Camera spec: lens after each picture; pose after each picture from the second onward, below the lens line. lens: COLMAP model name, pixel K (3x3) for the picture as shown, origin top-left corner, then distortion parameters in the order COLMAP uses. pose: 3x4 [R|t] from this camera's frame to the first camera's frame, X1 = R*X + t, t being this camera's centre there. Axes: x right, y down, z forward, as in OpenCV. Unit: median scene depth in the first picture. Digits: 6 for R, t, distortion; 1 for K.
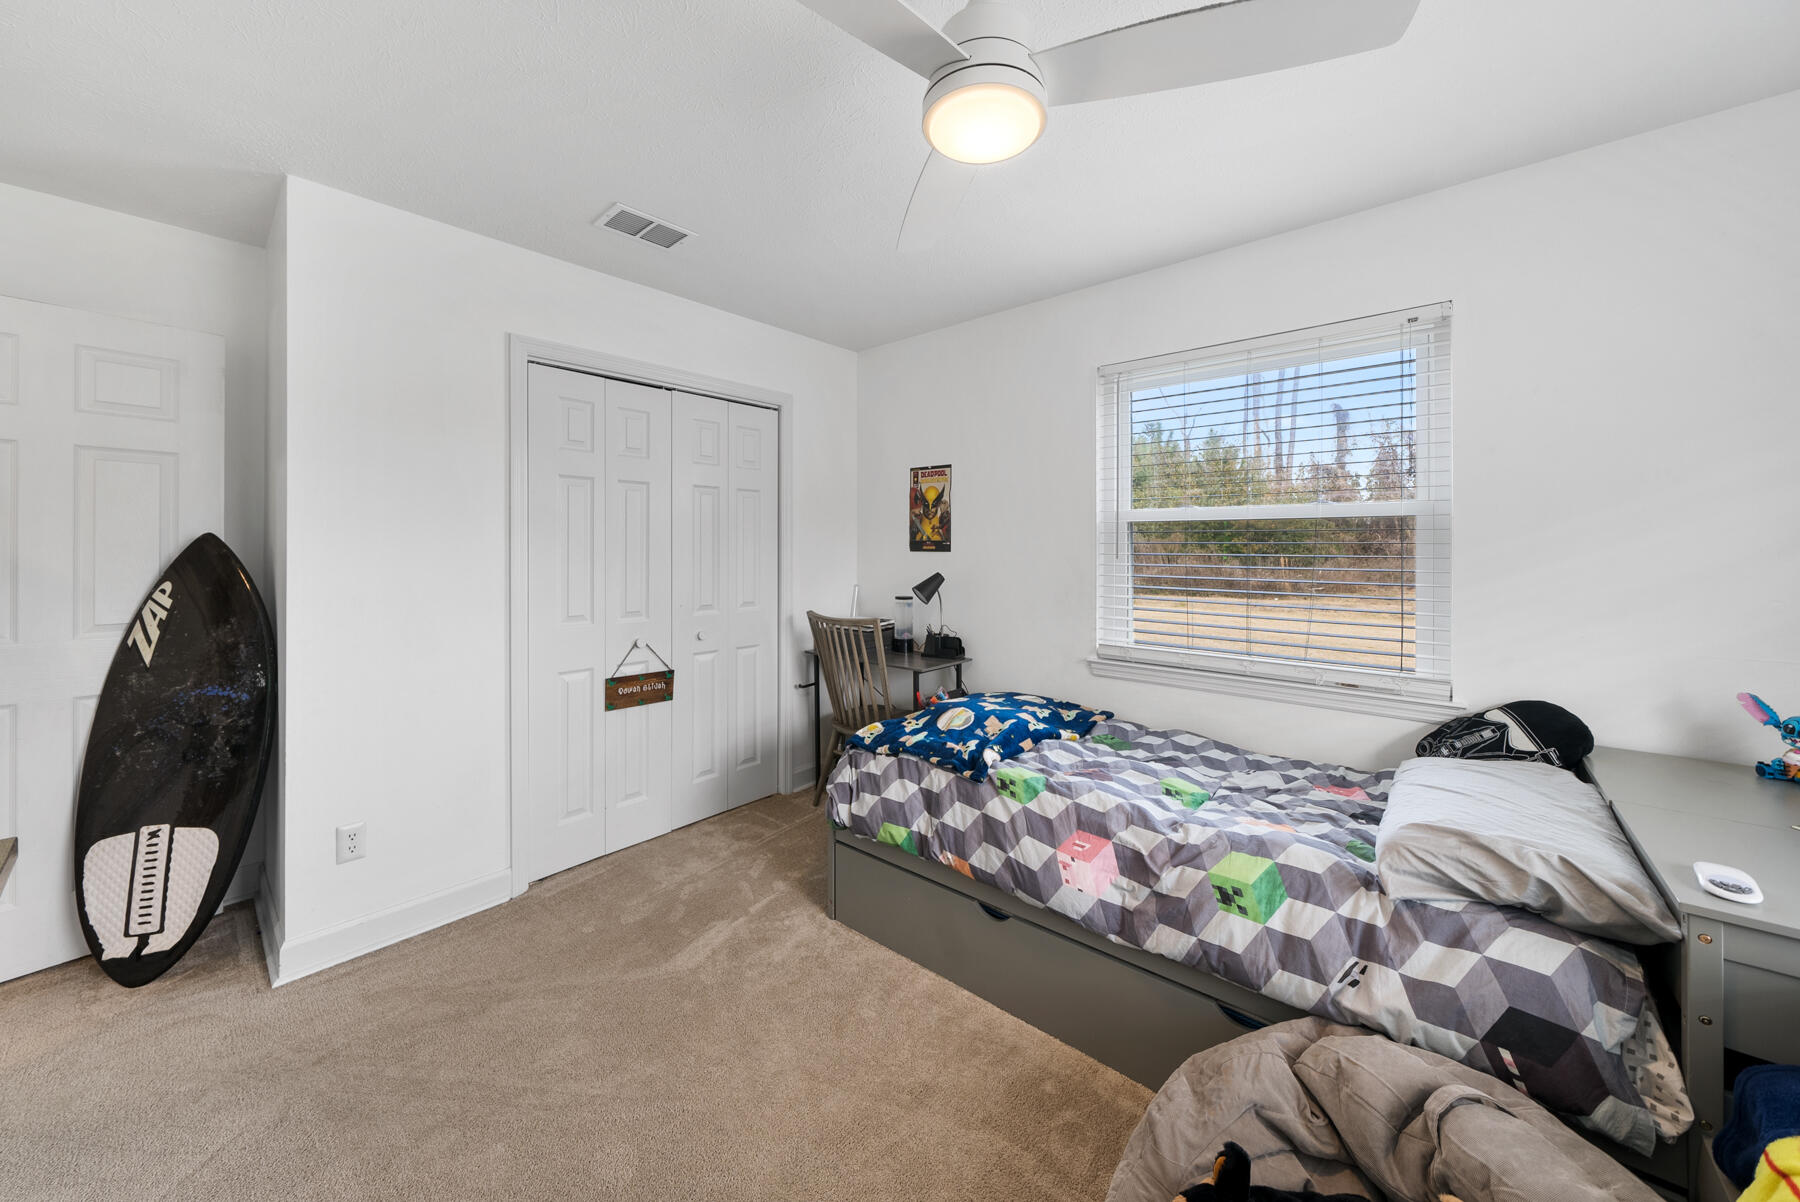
lens RADIAL K [[634.4, 0, 888.5], [0, 634.4, 560.4], [0, 0, 1]] dist [-0.012728, -0.000081]
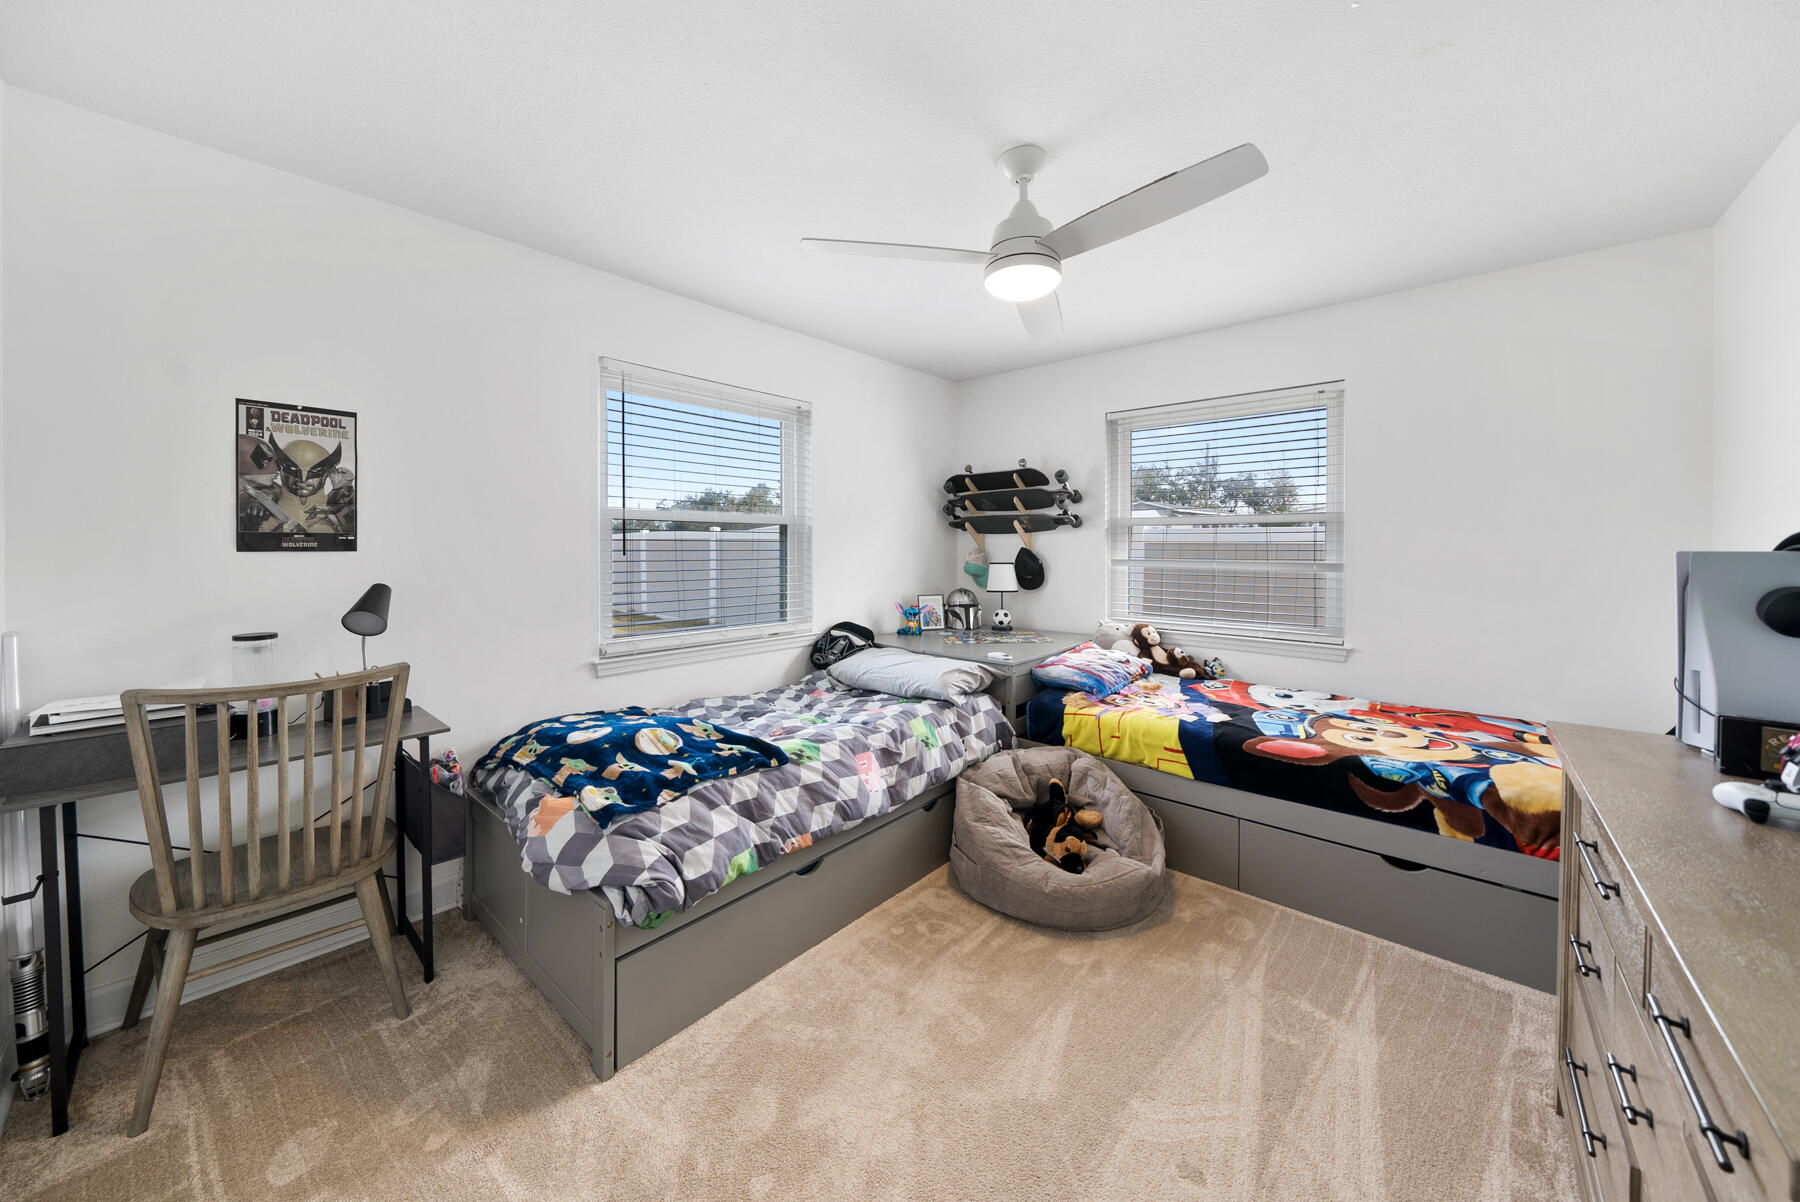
lens RADIAL K [[634.4, 0, 888.5], [0, 634.4, 560.4], [0, 0, 1]] dist [-0.012728, -0.000081]
pose [[0.008995, -0.028062, 0.999566, -0.672676], [0.019233, 0.999426, 0.027885, -0.014894], [-0.999775, 0.018974, 0.009529, 0.594329]]
